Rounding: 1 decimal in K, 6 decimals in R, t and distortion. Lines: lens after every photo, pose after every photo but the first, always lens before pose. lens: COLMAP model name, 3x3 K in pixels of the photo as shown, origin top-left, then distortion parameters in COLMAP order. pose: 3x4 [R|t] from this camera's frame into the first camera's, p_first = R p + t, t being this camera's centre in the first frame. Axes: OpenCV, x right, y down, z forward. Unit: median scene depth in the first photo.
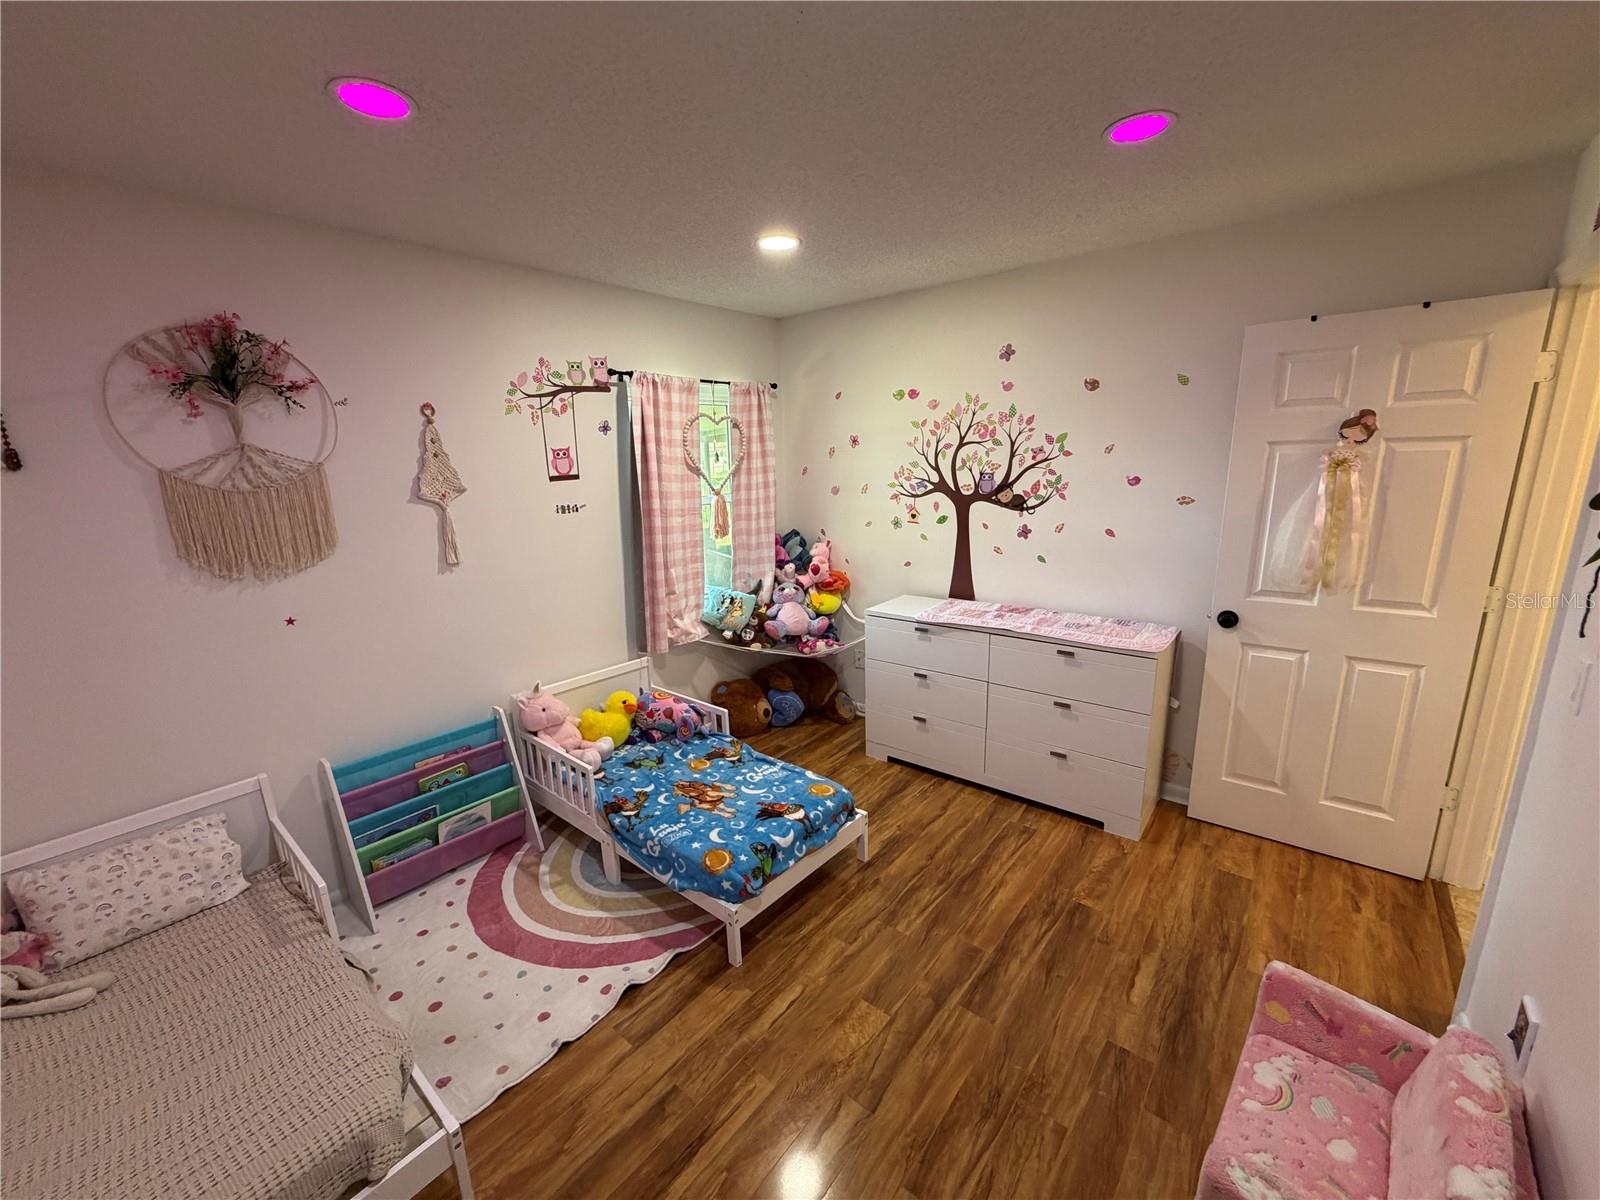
lens RADIAL K [[637.9, 0, 794.7], [0, 637.9, 602.8], [0, 0, 1]] dist [-0.001523, -0.000101]
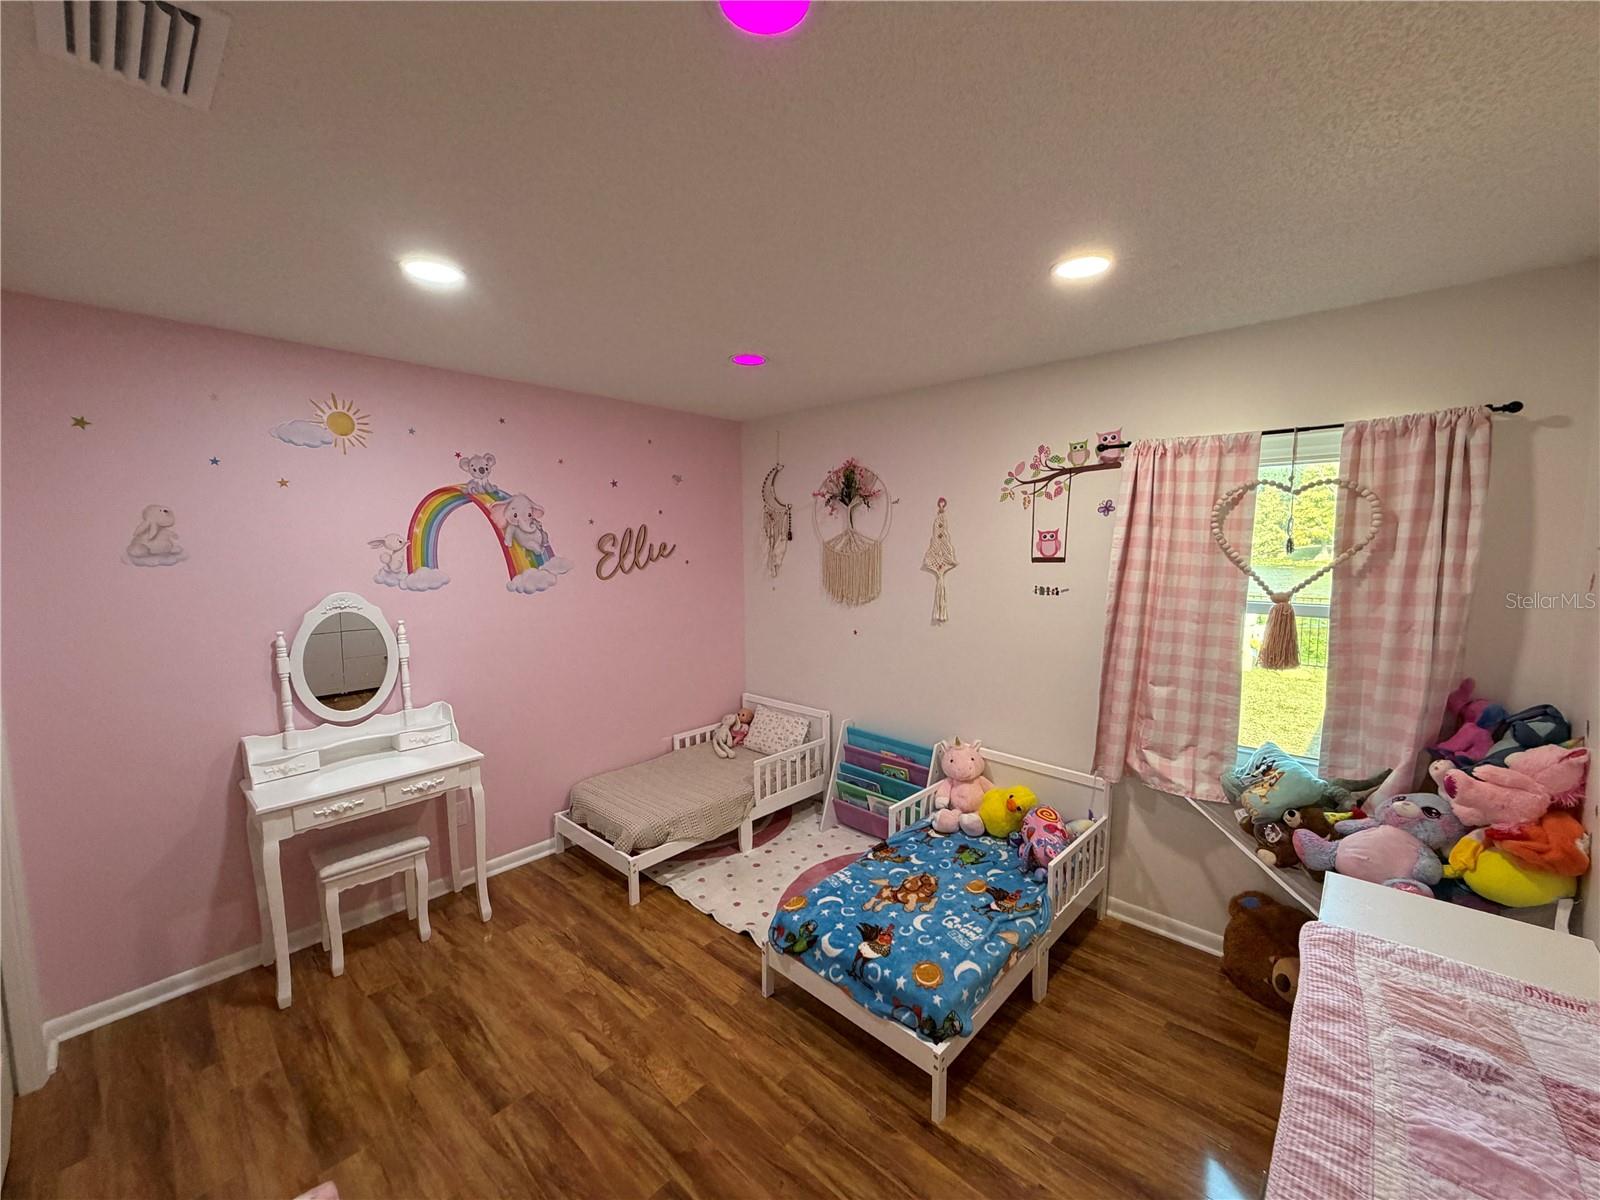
lens RADIAL K [[637.9, 0, 794.7], [0, 637.9, 602.8], [0, 0, 1]] dist [-0.001523, -0.000101]
pose [[-0.058497, 0.127190, -0.990152, 0.733337], [-0.218508, 0.966168, 0.137018, -0.203442], [0.974080, 0.224371, -0.028725, 0.740166]]
